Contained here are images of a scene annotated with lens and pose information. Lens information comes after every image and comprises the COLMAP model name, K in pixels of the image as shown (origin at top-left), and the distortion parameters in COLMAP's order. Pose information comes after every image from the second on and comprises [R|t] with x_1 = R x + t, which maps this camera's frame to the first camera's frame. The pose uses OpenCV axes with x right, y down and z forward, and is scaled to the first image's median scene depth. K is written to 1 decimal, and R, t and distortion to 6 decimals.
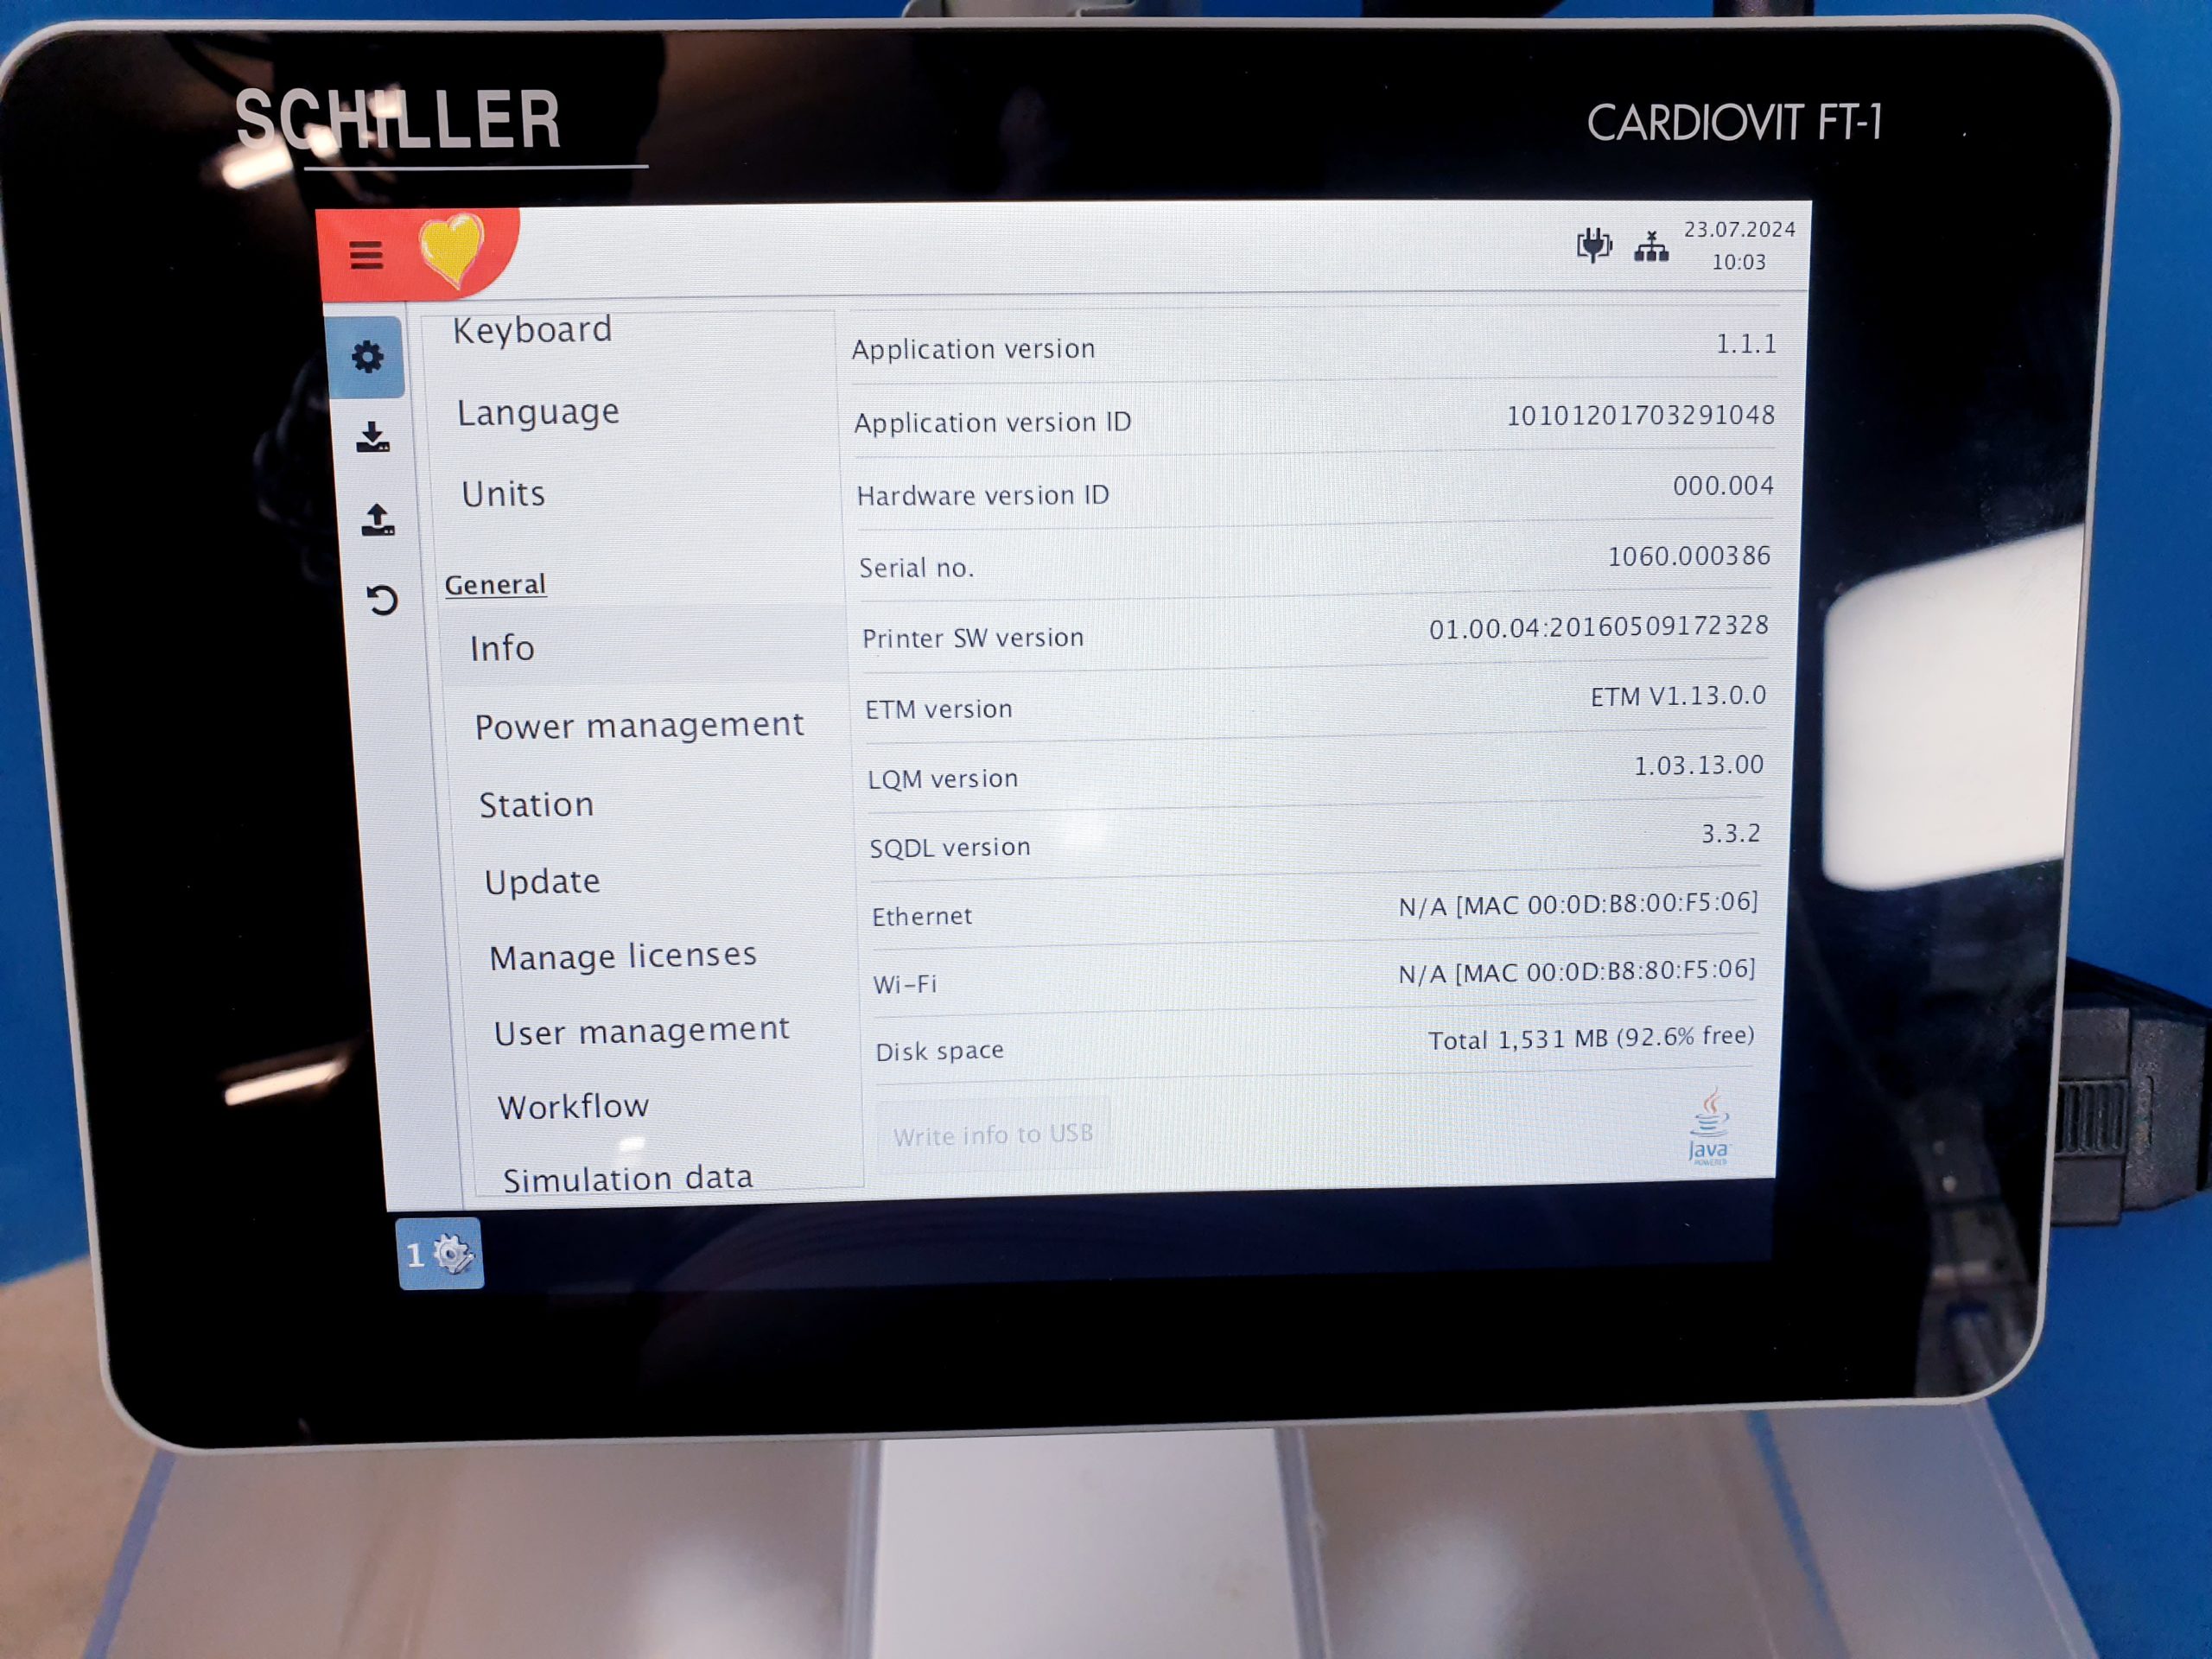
lens RADIAL K [[1736.9, 0, 1096.8], [0, 1736.9, 813.7], [0, 0, 1]] dist [-0.025260, 0.057263]
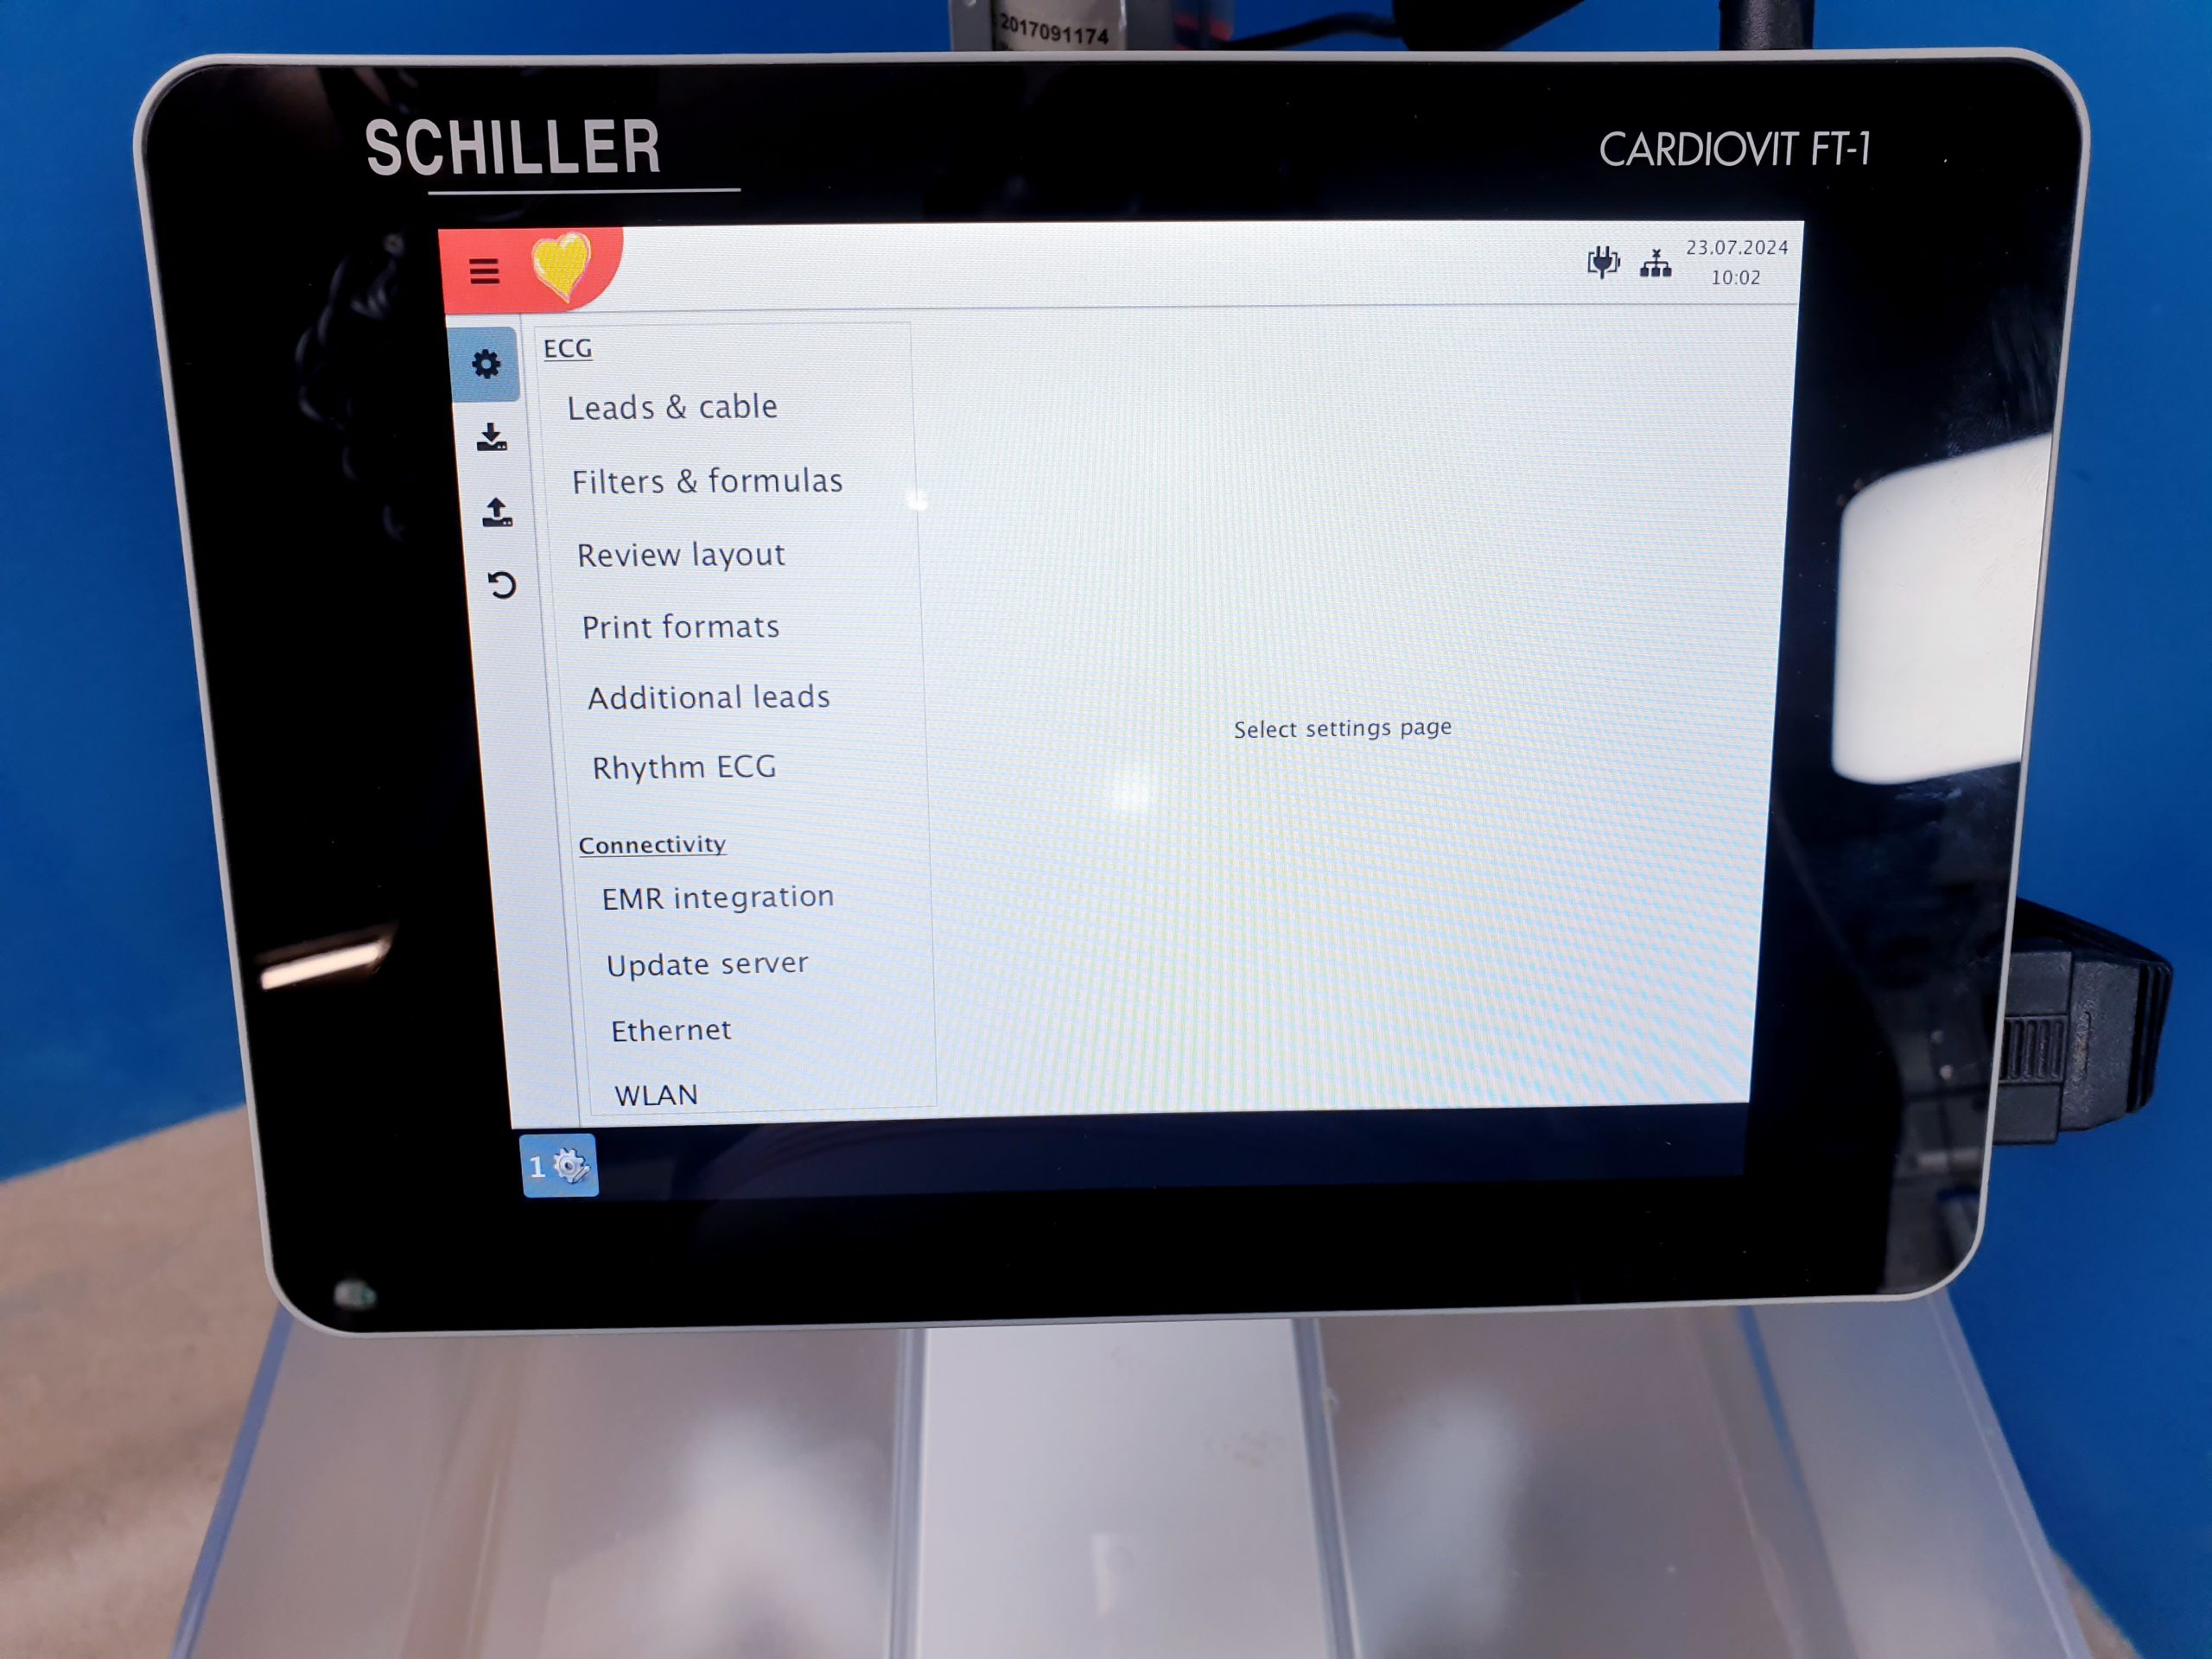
lens RADIAL K [[1736.9, 0, 1103.9], [0, 1736.9, 823.9], [0, 0, 1]] dist [-0.025260, 0.057263]
pose [[0.999994, 0.003097, -0.001491, -0.025549], [-0.002993, 0.997872, 0.065129, -0.044334], [0.001689, -0.065124, 0.997876, -0.114635]]
